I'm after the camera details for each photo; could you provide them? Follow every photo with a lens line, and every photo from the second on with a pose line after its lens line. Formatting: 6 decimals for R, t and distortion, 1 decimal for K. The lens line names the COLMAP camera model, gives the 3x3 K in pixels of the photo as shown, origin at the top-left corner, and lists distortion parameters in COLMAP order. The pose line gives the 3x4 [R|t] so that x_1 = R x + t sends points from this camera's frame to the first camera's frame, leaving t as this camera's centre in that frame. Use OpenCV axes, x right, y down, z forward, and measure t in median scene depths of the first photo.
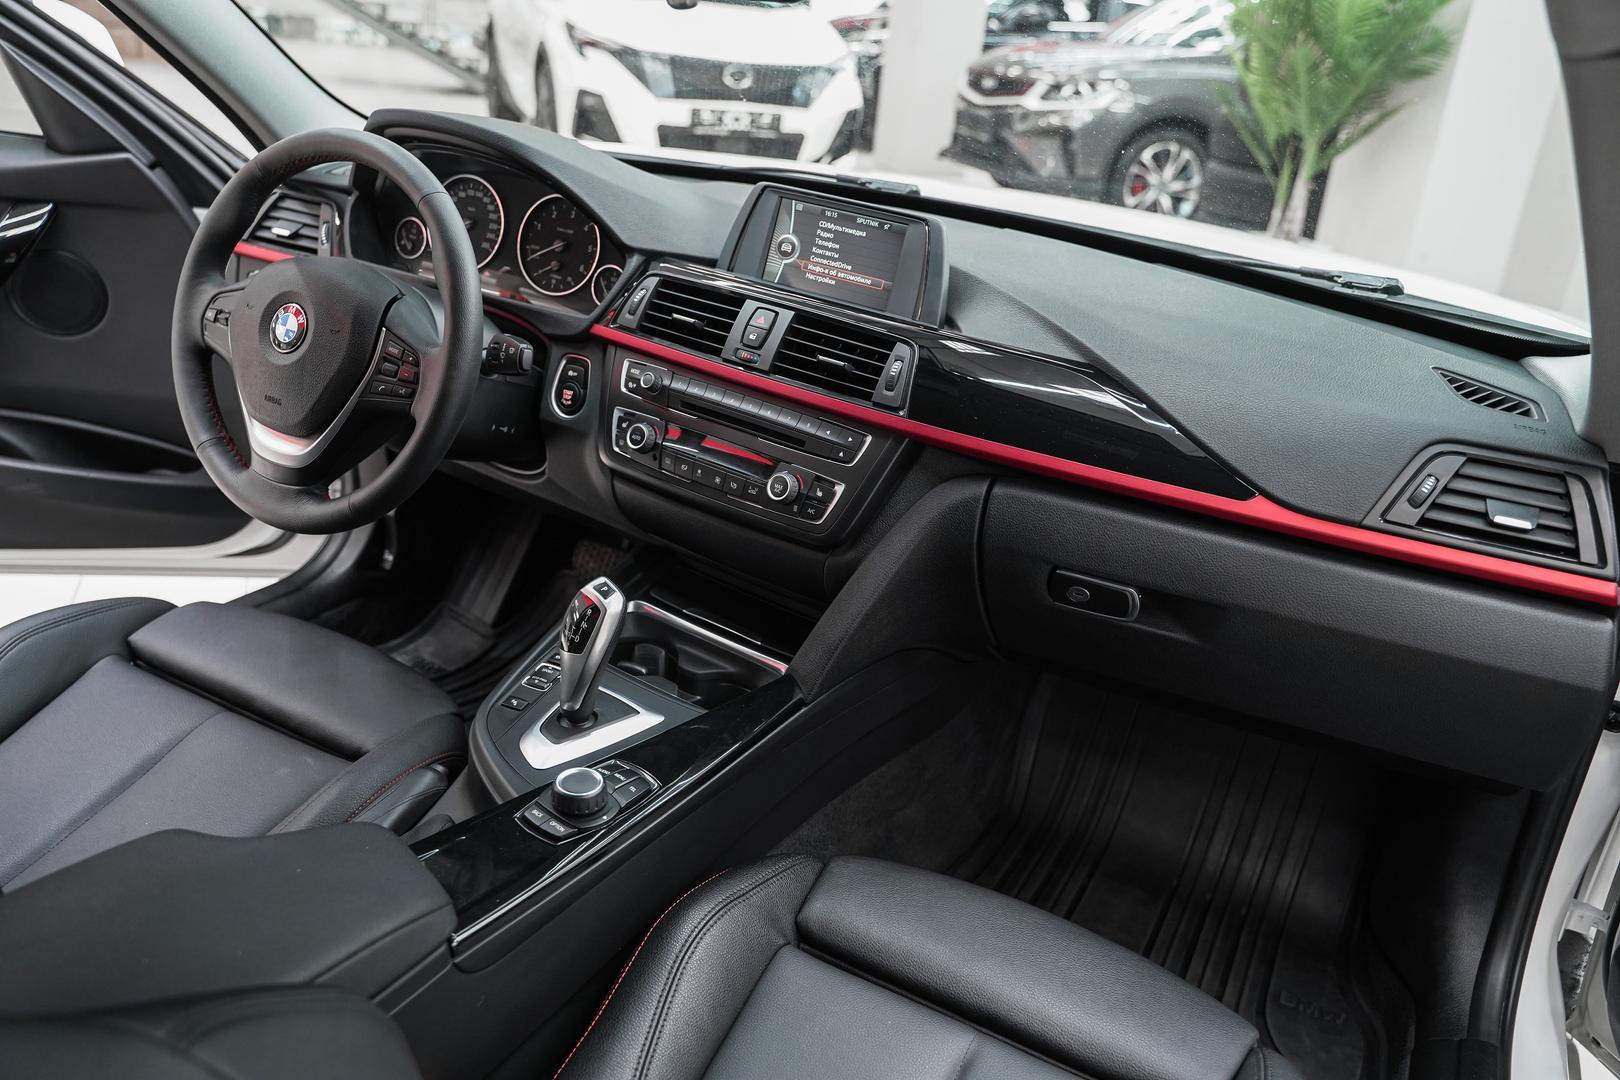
lens RADIAL K [[1290.8, 0, 810.0], [0, 1290.8, 540.0], [0, 0, 1]] dist [-0.010707, -0.003522]
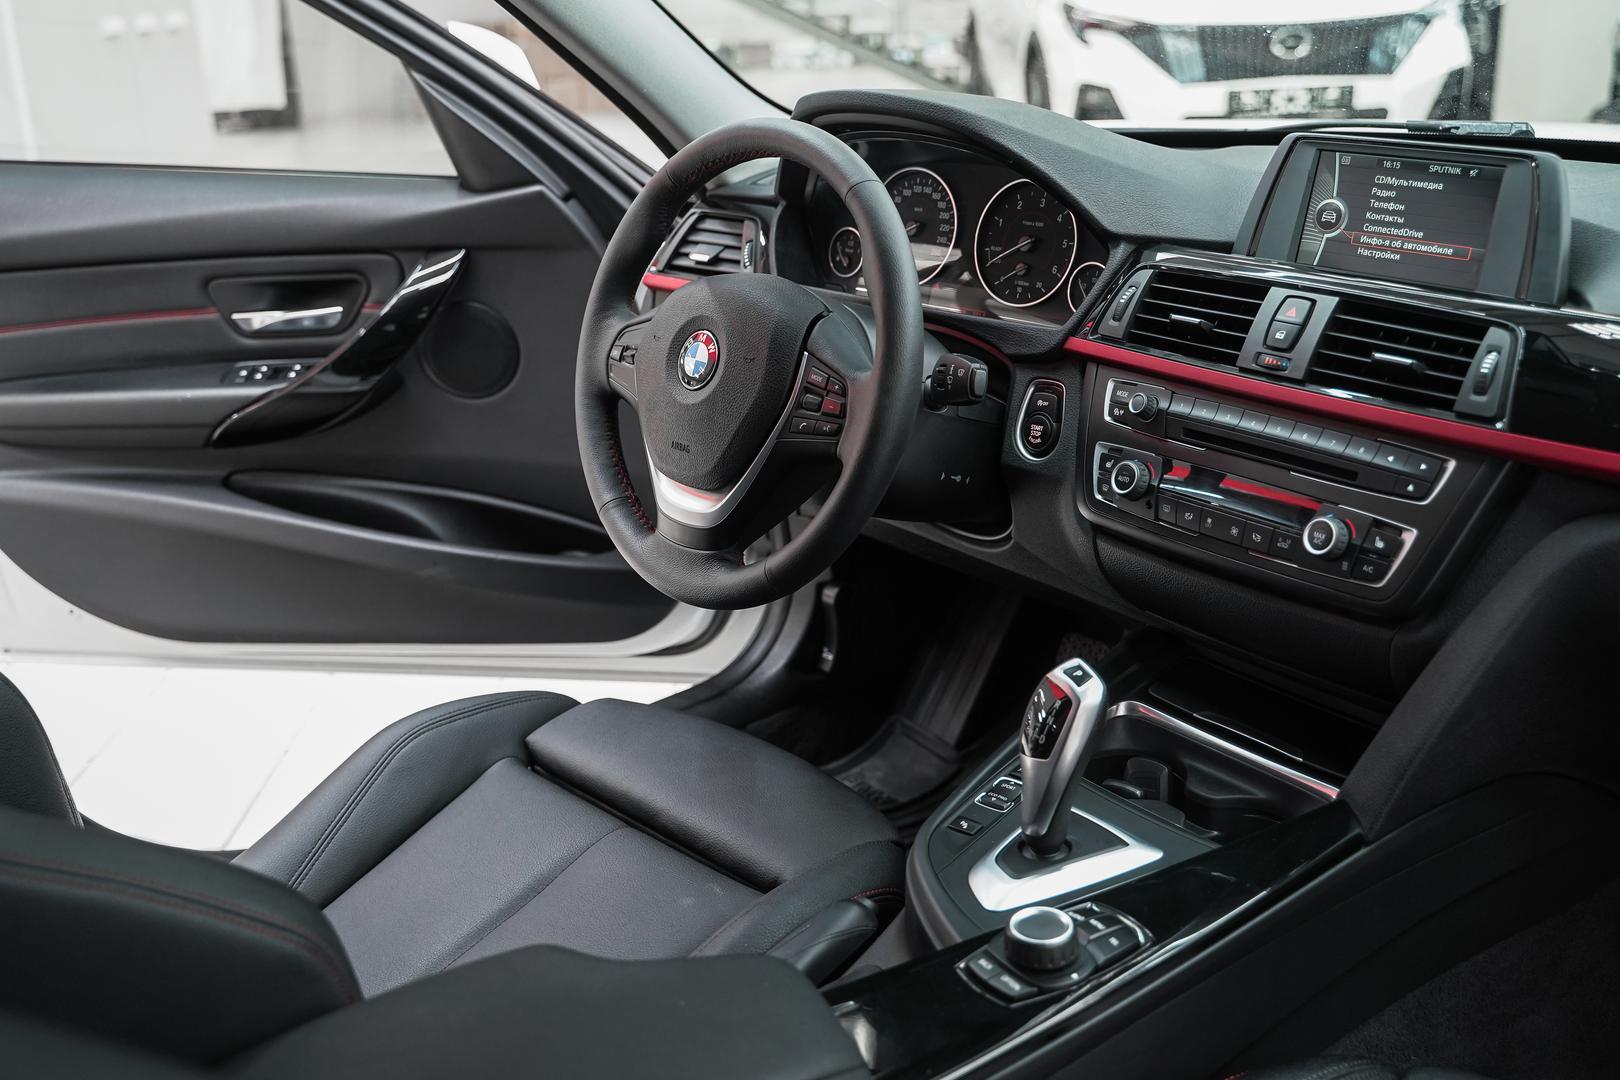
lens RADIAL K [[1682.1, 0, 777.0], [0, 1682.1, 523.9], [0, 0, 1]] dist [-0.006447, -0.002393]
pose [[0.934880, -0.024753, -0.354100, 0.022600], [-0.005840, 0.996358, -0.085069, 0.030537], [0.354916, 0.081597, 0.931330, 0.014599]]
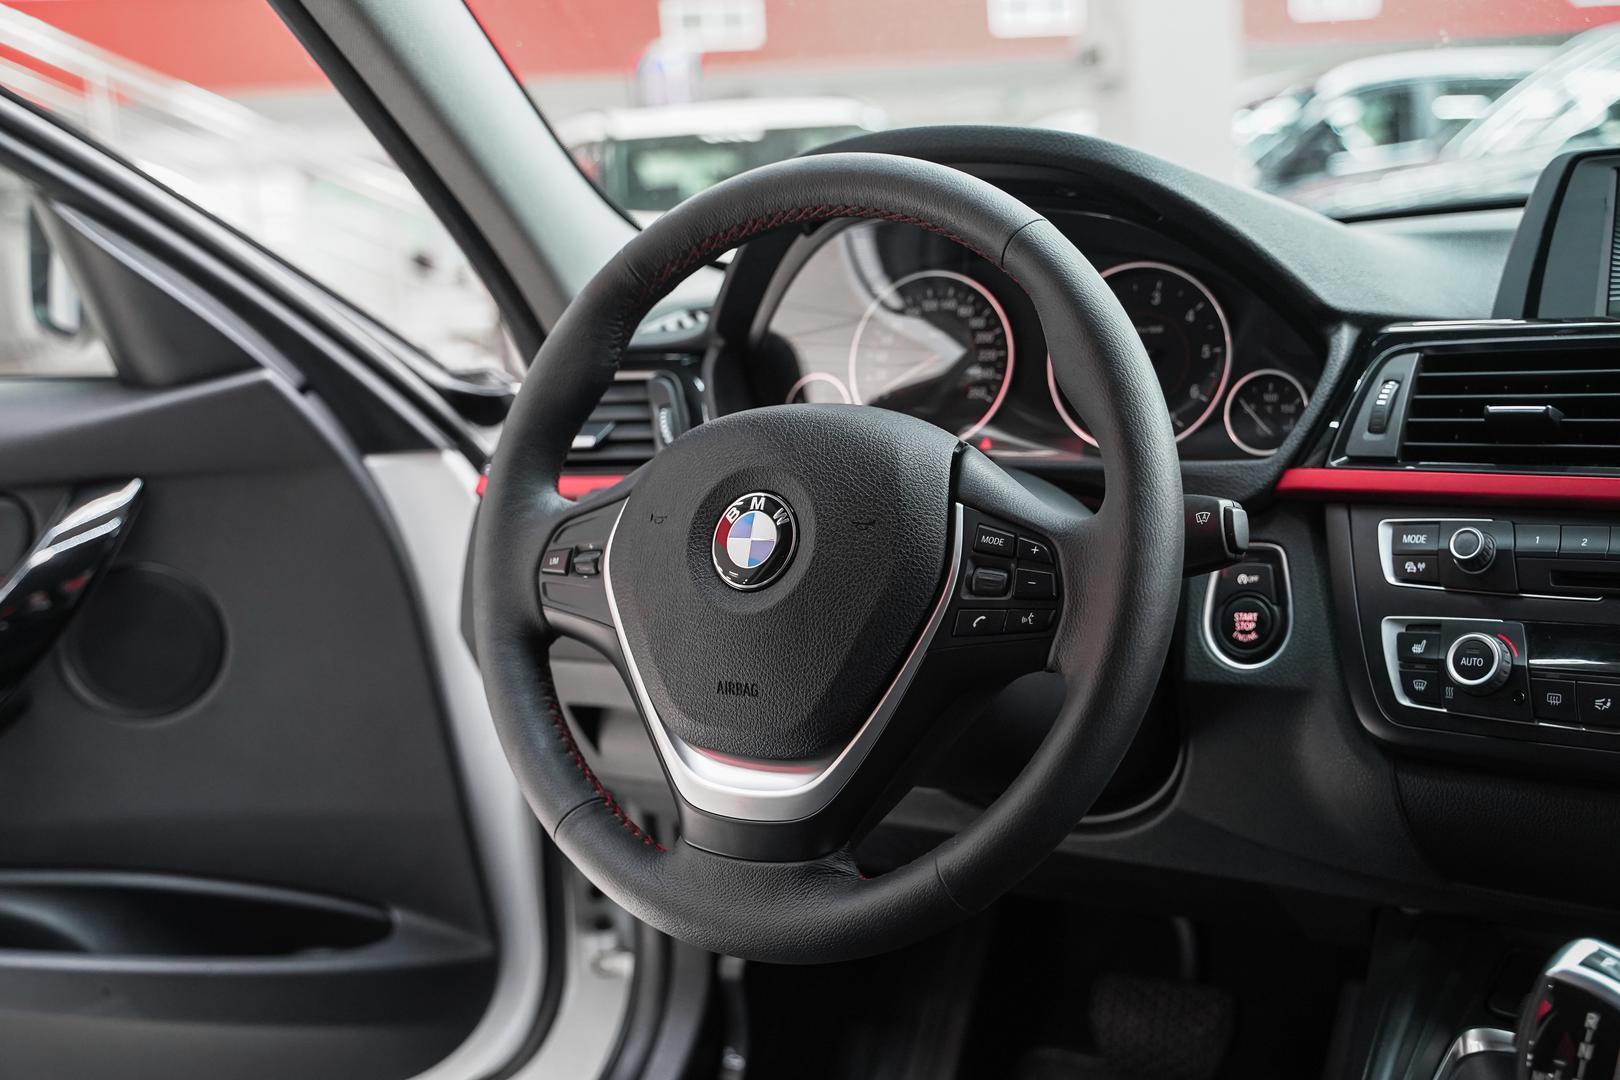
lens RADIAL K [[2032.0, 0, 765.9], [0, 2032.0, 544.2], [0, 0, 1]] dist [-0.009775, -0.011659]
pose [[0.983462, -0.159284, -0.086199, -0.309716], [0.133174, 0.958556, -0.251861, 0.031681], [0.122744, 0.236216, 0.963917, 0.230178]]
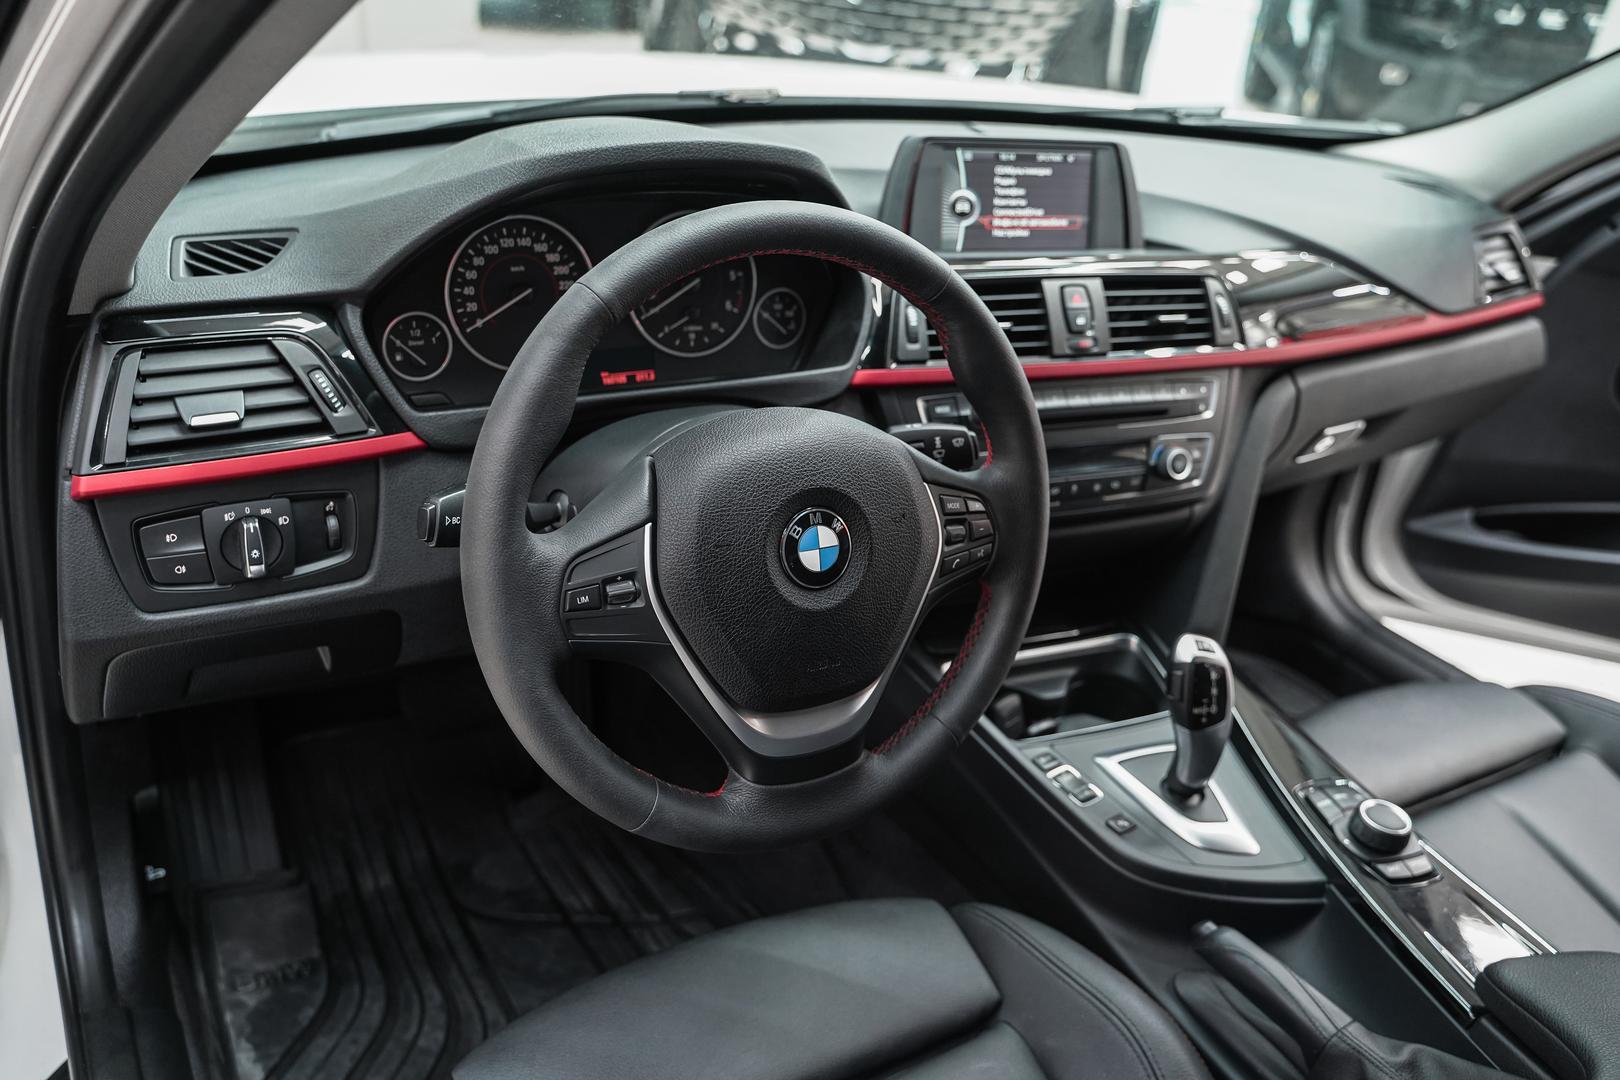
lens RADIAL K [[1311.2, 0, 810.0], [0, 1311.2, 540.0], [0, 0, 1]] dist [-0.011620, -0.003361]
pose [[0.522756, -0.440267, 0.729994, -0.798225], [0.290480, 0.897064, 0.333013, -0.349485], [-0.801466, 0.037964, 0.596835, 0.586486]]
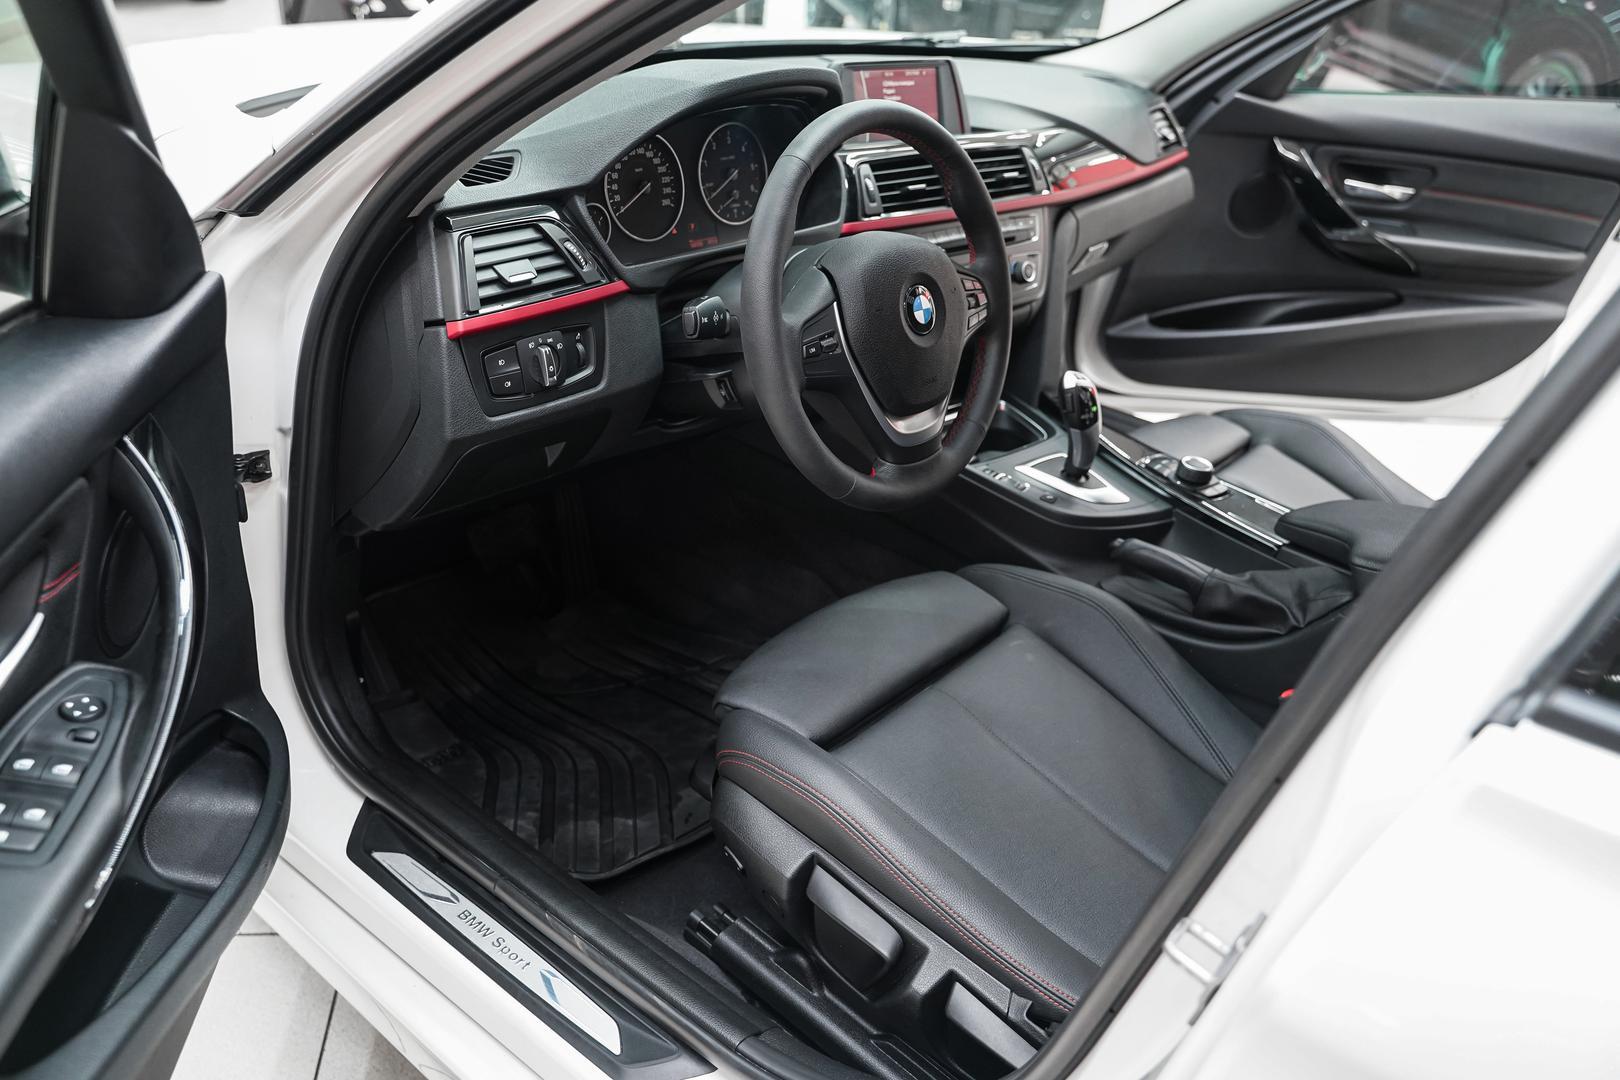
lens RADIAL K [[1290.8, 0, 810.0], [0, 1290.8, 540.0], [0, 0, 1]] dist [-0.010707, -0.003522]
pose [[0.210601, -0.532797, 0.819619, -1.253416], [0.320791, 0.829661, 0.456898, -0.469036], [-0.923439, 0.166703, 0.345644, 0.706839]]
